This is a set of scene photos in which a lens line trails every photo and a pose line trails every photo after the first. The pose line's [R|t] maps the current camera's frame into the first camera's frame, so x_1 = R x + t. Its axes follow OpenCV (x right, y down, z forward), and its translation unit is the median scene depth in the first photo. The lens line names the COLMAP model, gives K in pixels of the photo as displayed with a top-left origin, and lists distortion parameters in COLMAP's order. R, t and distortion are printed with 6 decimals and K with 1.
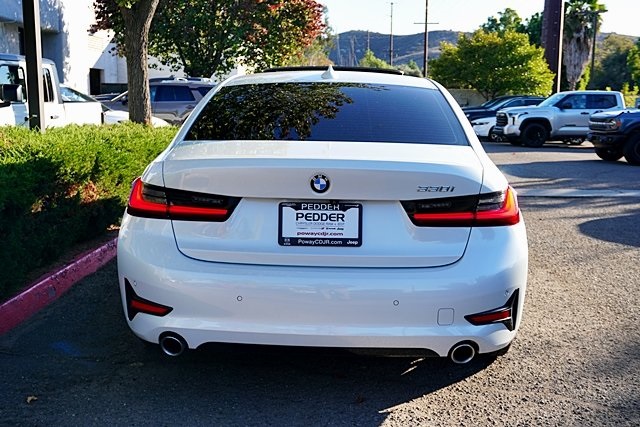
lens RADIAL K [[698.7, 0, 319.8], [0, 698.7, 214.8], [0, 0, 1]] dist [0.006300, 0.000000]
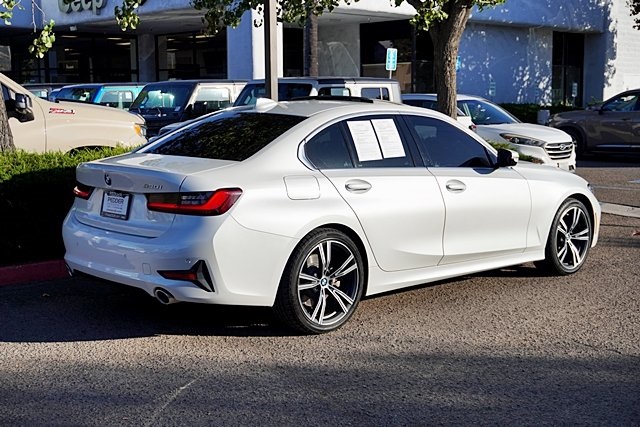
lens RADIAL K [[858.5, 0, 321.3], [0, 858.5, 212.4], [0, 0, 1]] dist [-0.024157, 0.000000]
pose [[0.710906, 0.068943, -0.699900, 1.701789], [-0.094758, 0.995499, 0.001813, -0.018315], [0.696874, 0.065032, 0.714239, -0.094009]]
